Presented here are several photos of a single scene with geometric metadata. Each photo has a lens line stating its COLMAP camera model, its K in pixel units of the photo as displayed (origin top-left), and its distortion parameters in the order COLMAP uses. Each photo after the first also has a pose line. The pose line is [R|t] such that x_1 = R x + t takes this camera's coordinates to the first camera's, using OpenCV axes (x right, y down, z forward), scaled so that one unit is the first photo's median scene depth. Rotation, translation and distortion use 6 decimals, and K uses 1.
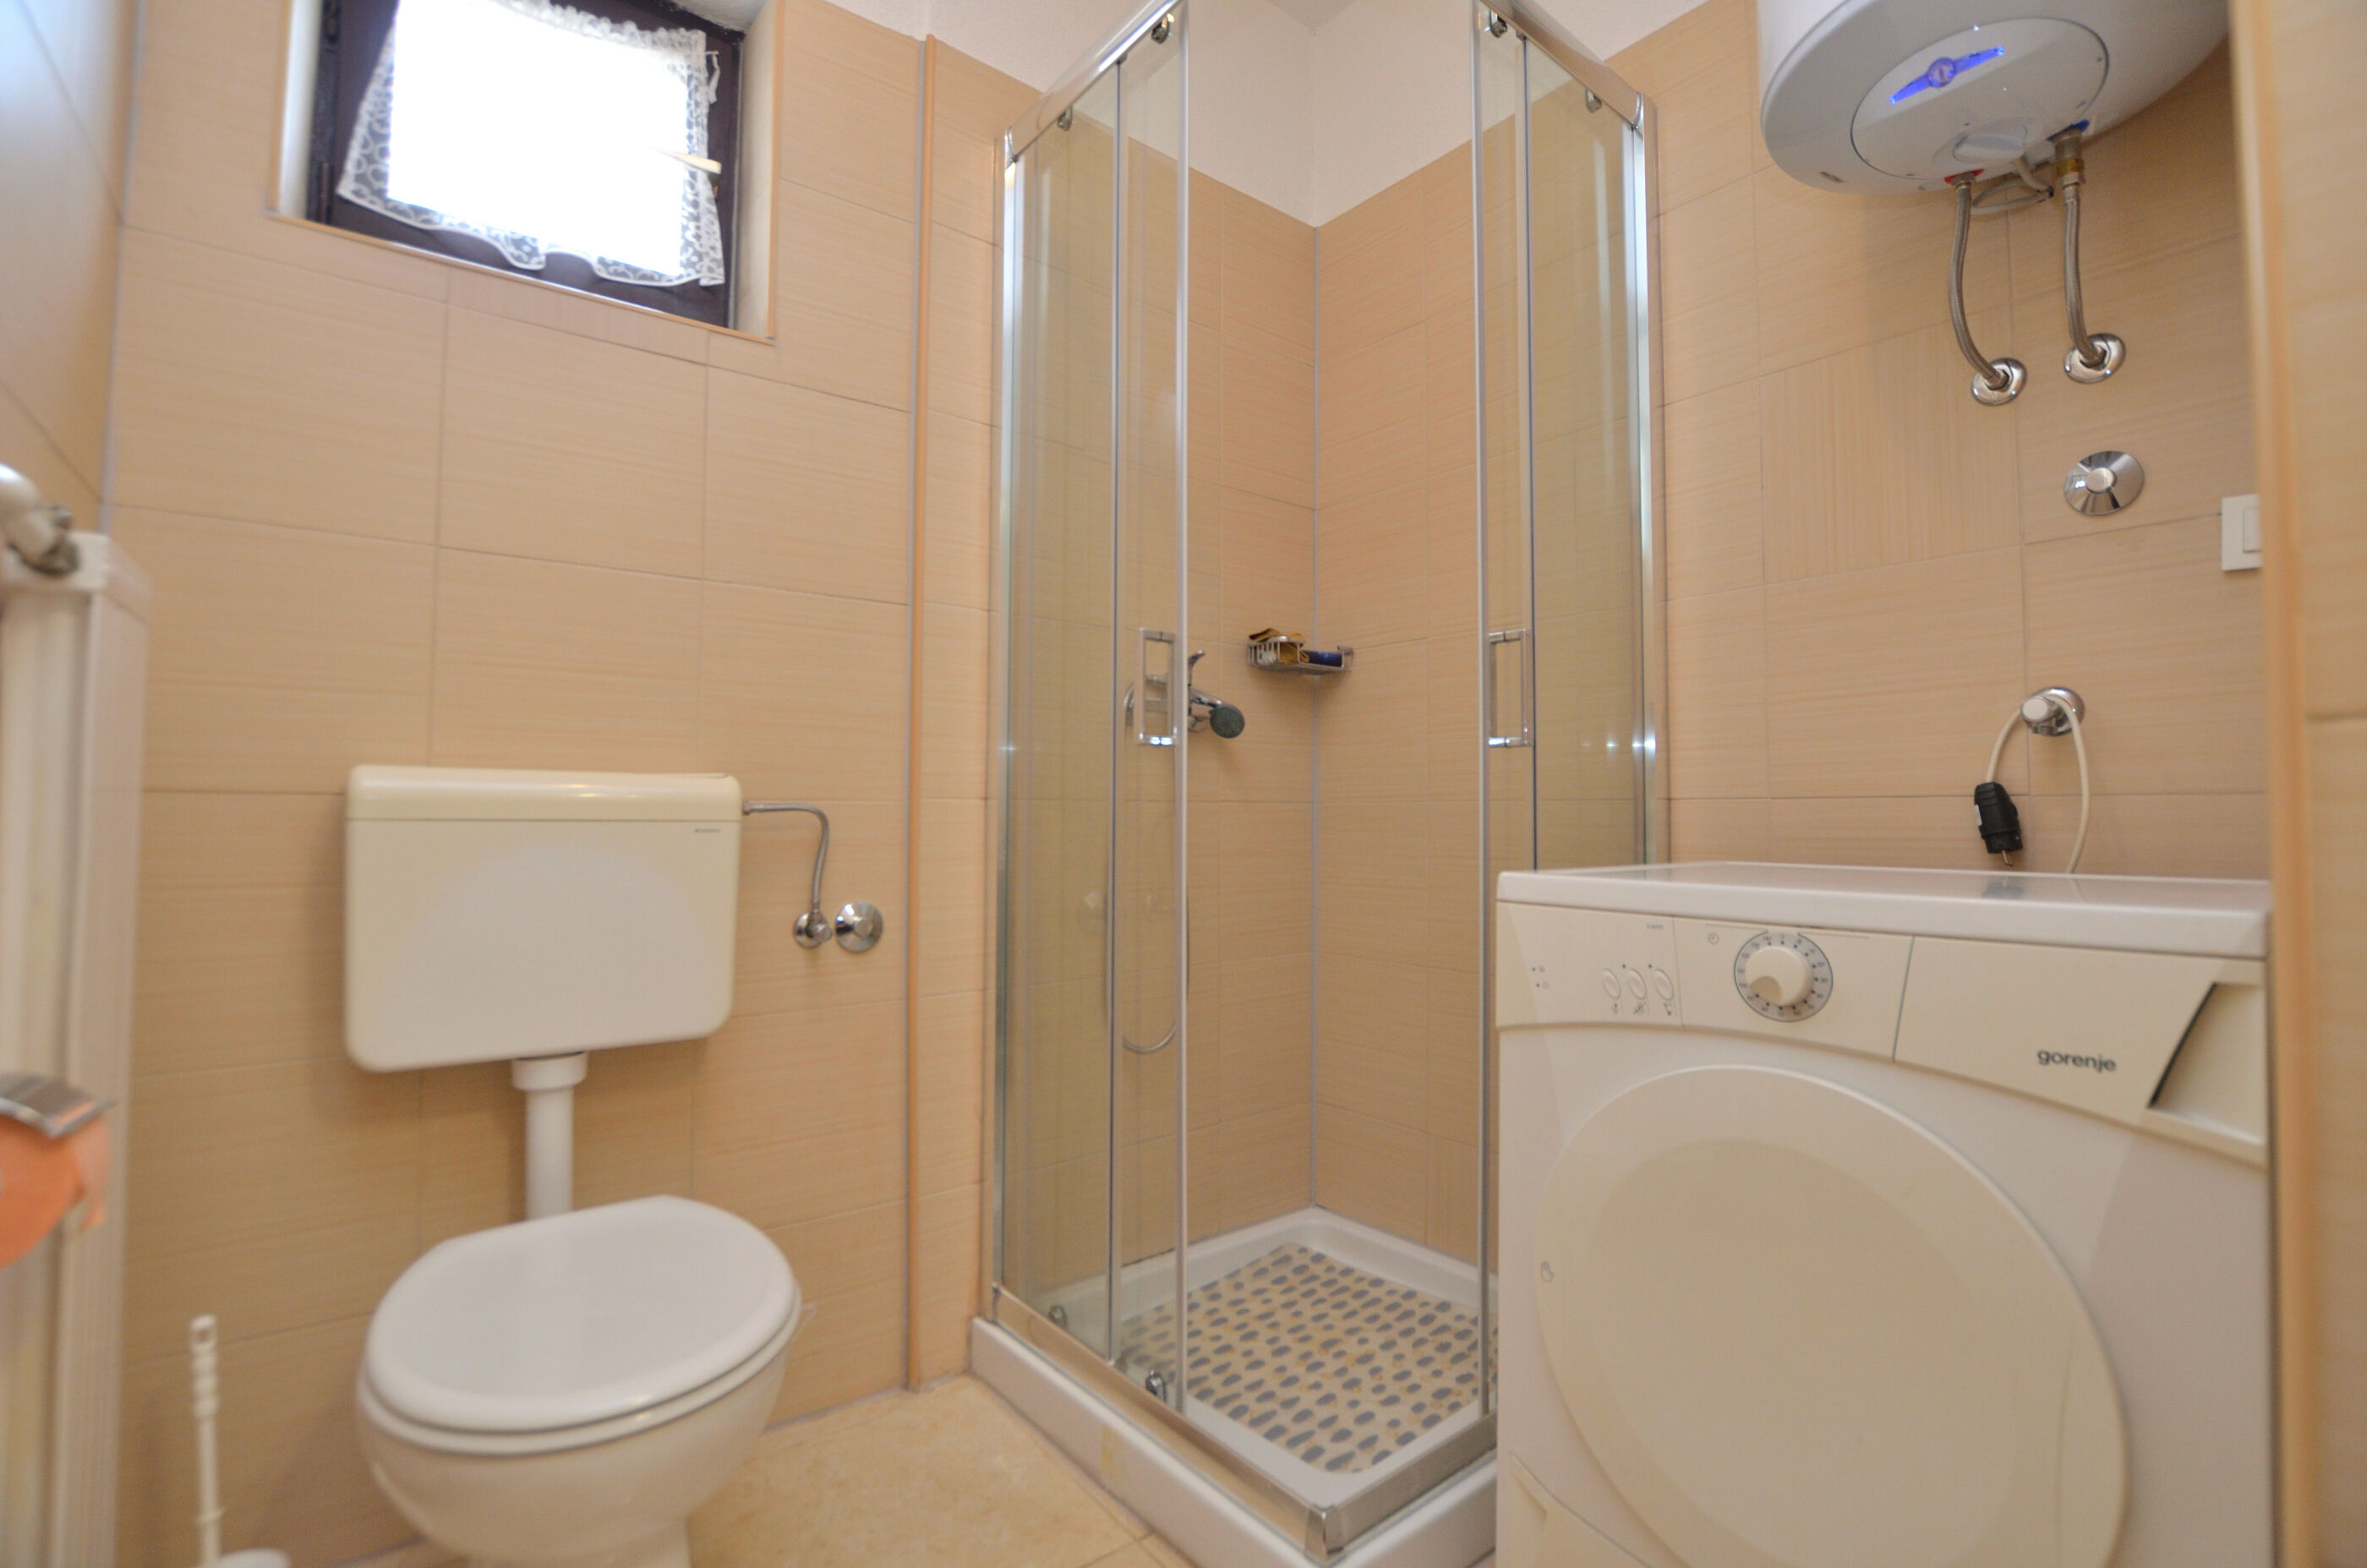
lens RADIAL K [[1058.2, 0, 1204.2], [0, 1058.2, 773.1], [0, 0, 1]] dist [-0.031978, 0.004199]
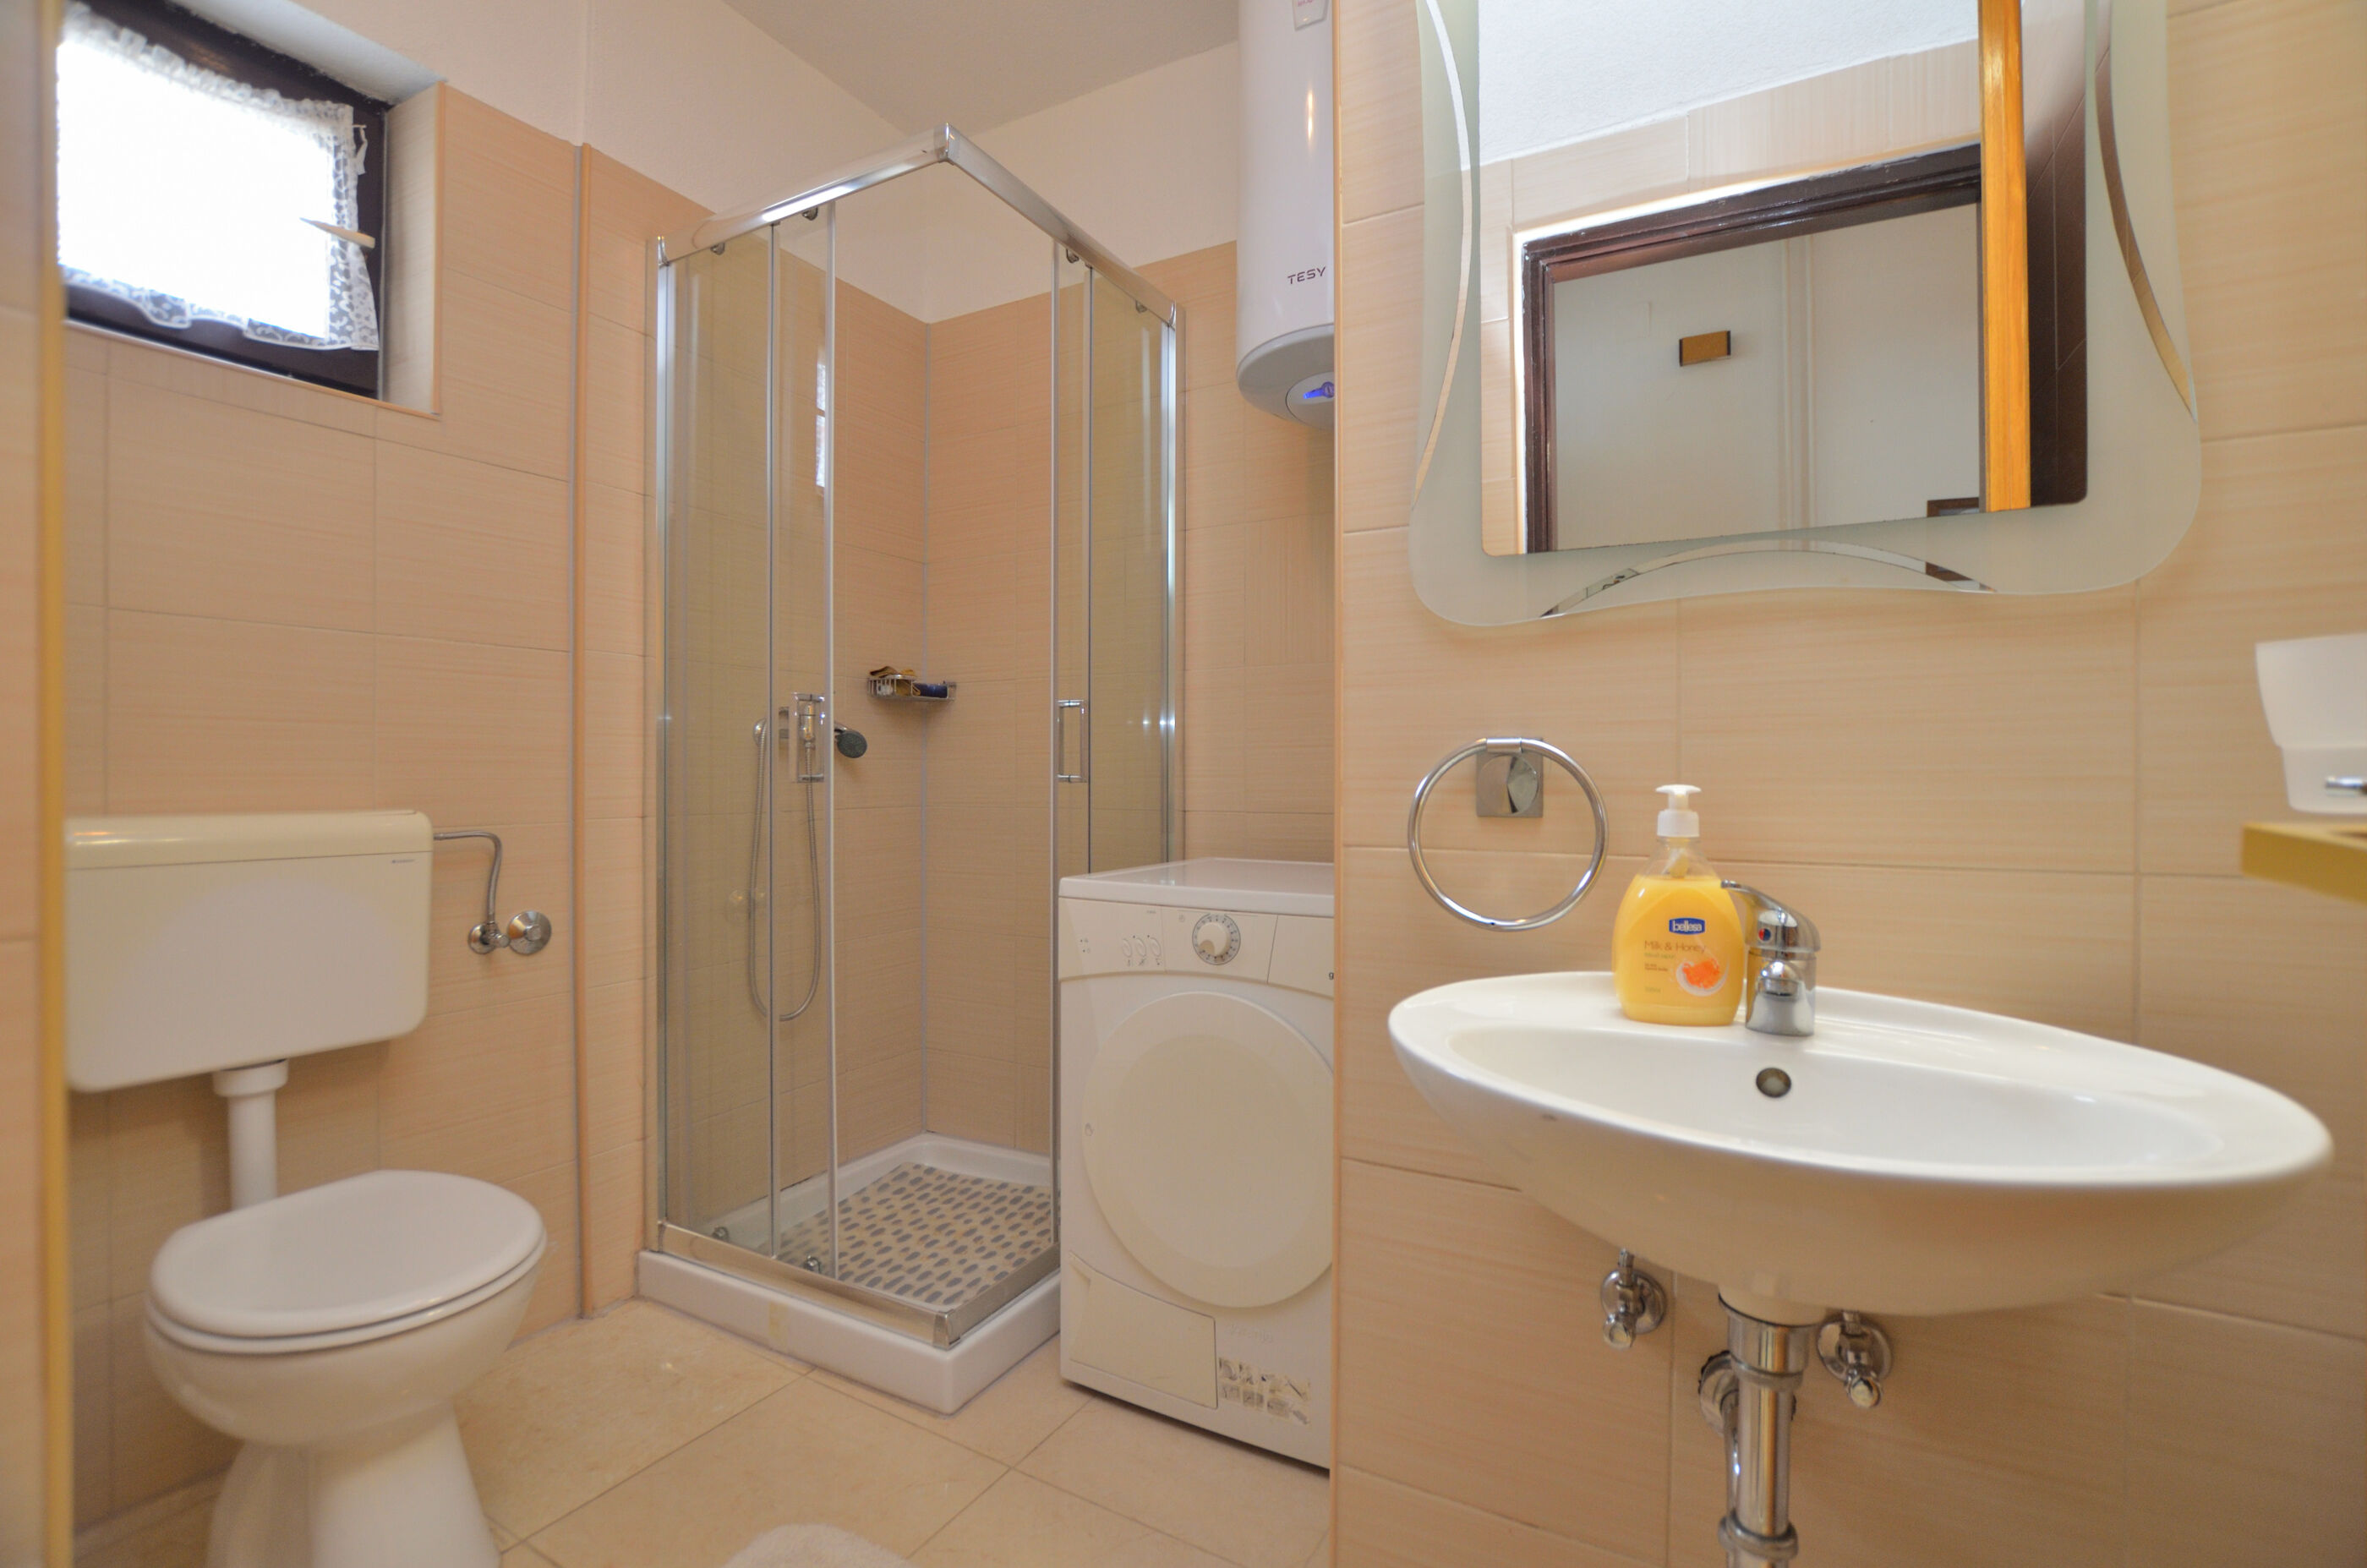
lens RADIAL K [[1058.2, 0, 1204.2], [0, 1058.2, 773.1], [0, 0, 1]] dist [-0.031978, 0.004199]
pose [[0.927937, -0.004546, 0.372710, -0.066428], [-0.010625, 0.999197, 0.038641, -0.081605], [-0.372587, -0.039816, 0.927143, -0.333480]]
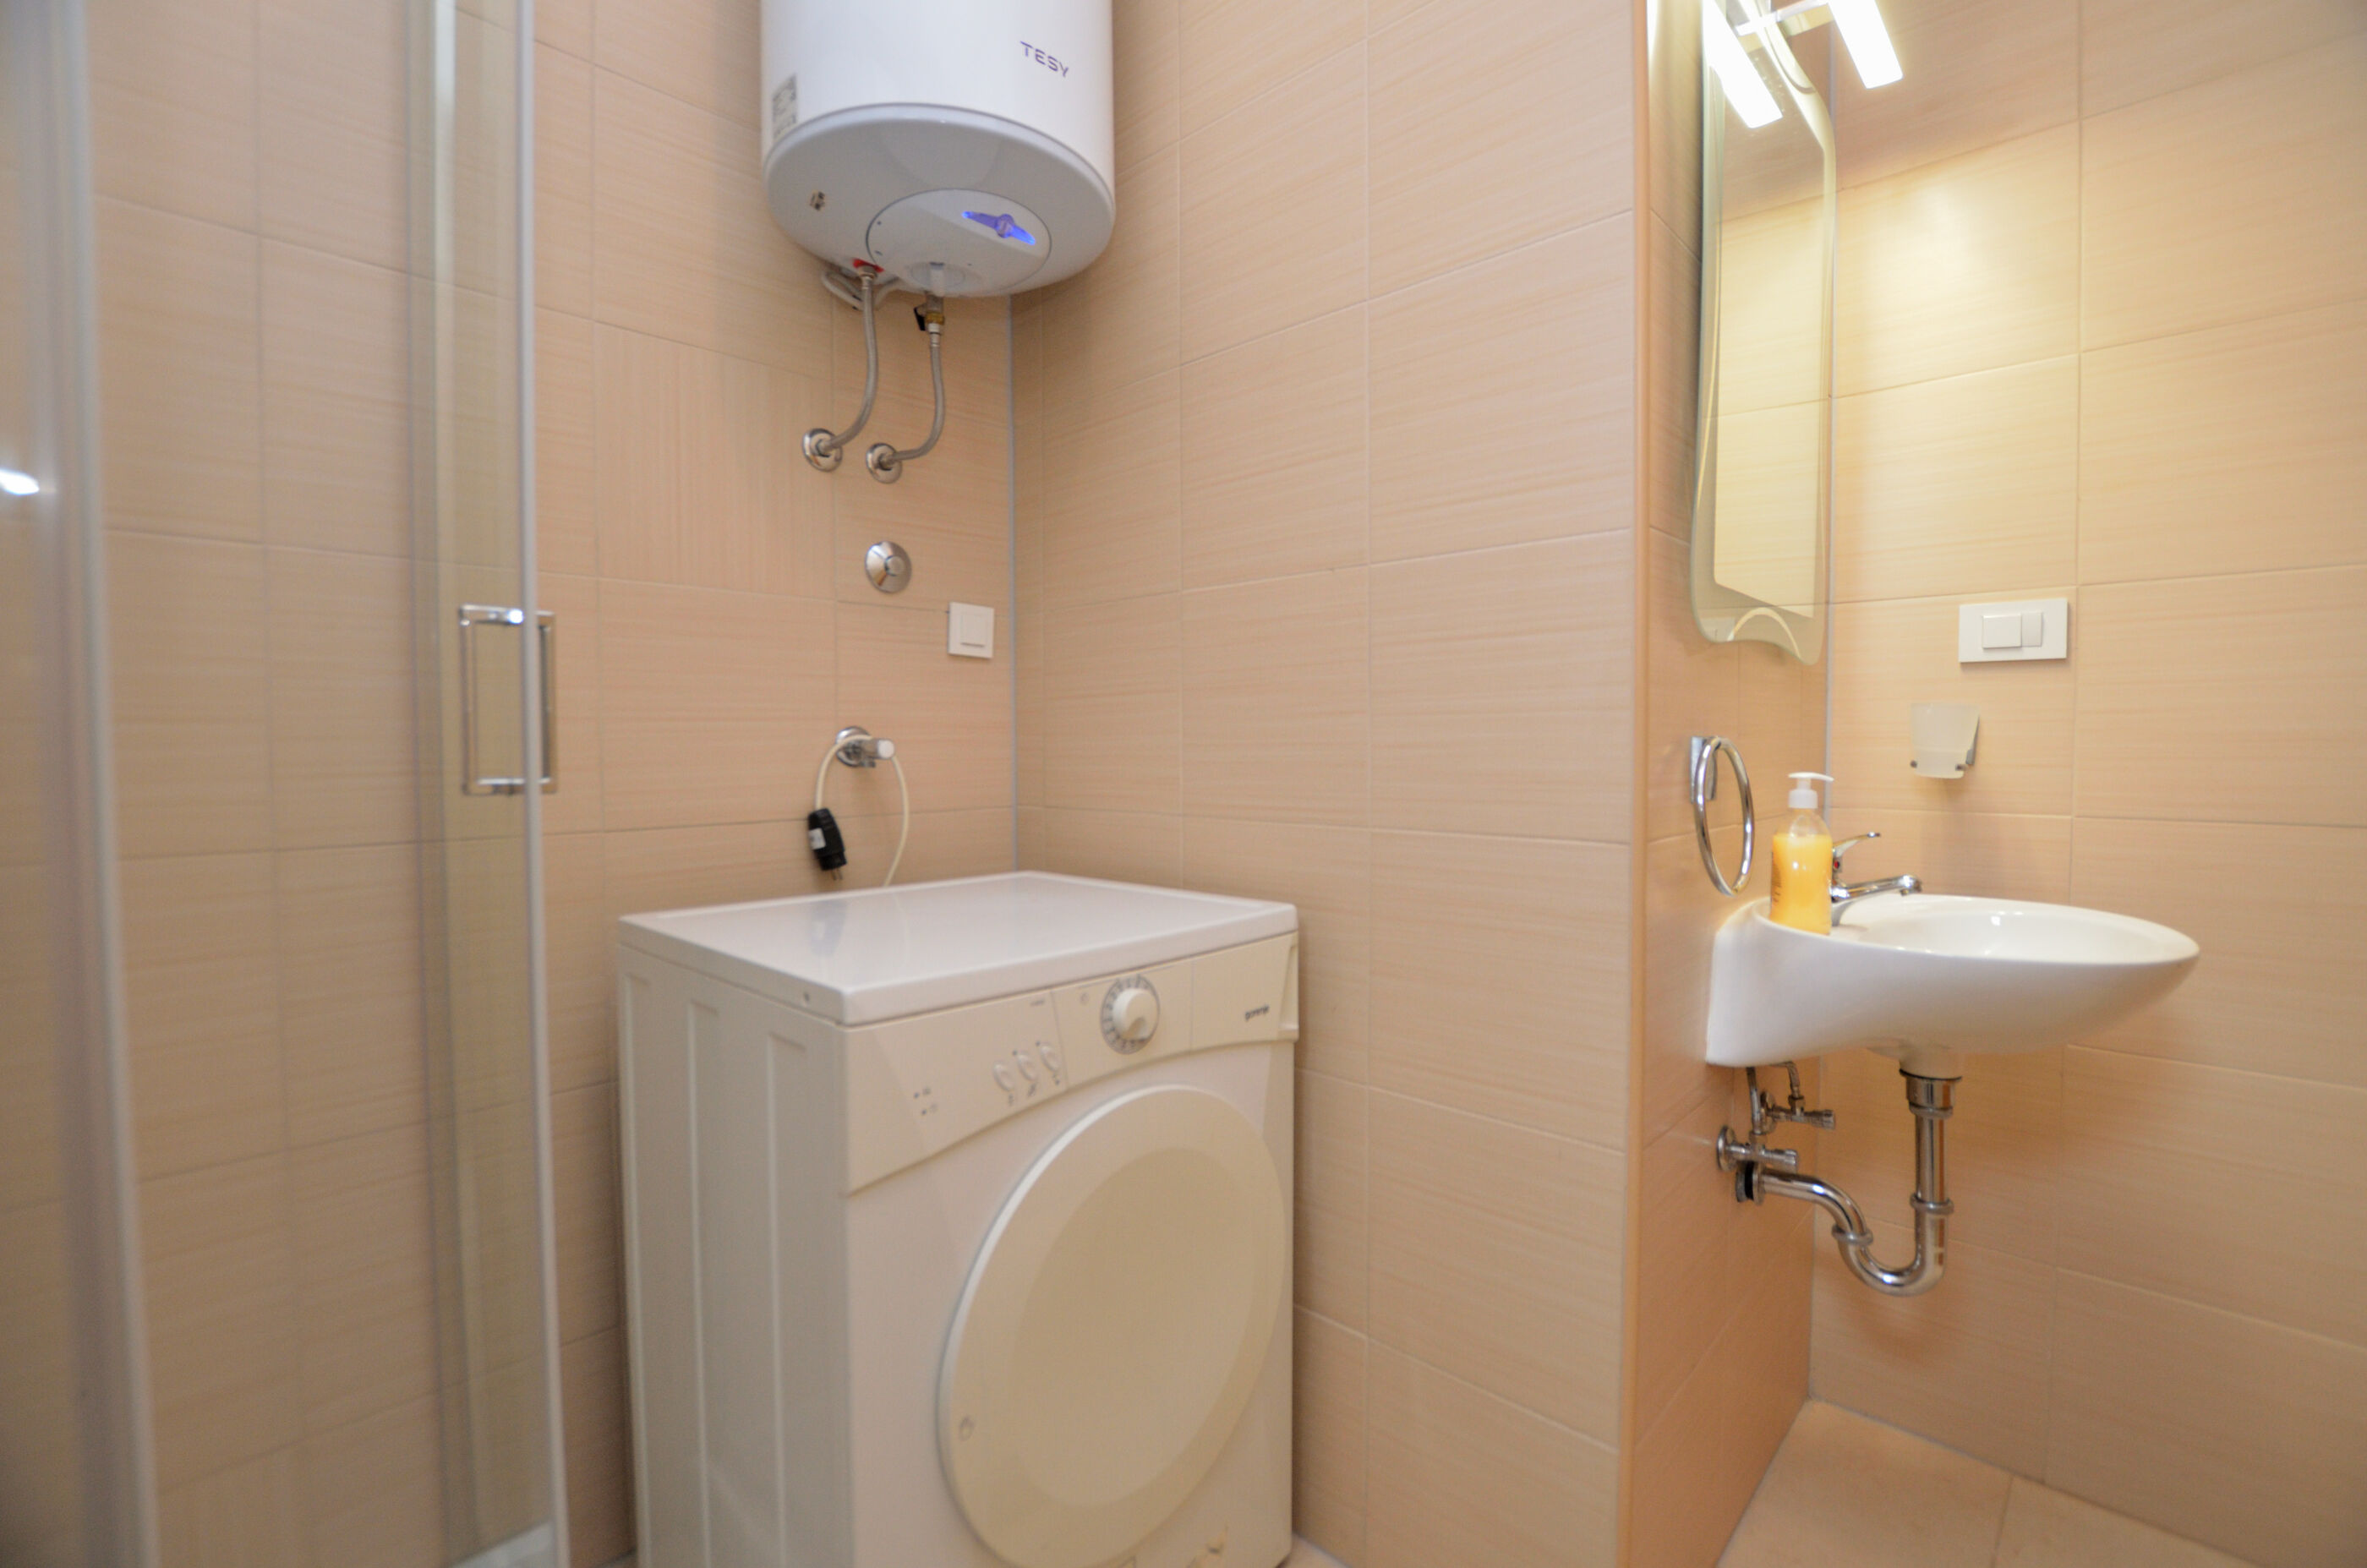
lens RADIAL K [[1058.2, 0, 1204.2], [0, 1058.2, 773.1], [0, 0, 1]] dist [-0.031978, 0.004199]
pose [[-0.154382, -0.036290, 0.987345, -0.338722], [-0.040334, 0.998724, 0.030401, -0.063273], [-0.987188, -0.035130, -0.155648, 0.601092]]
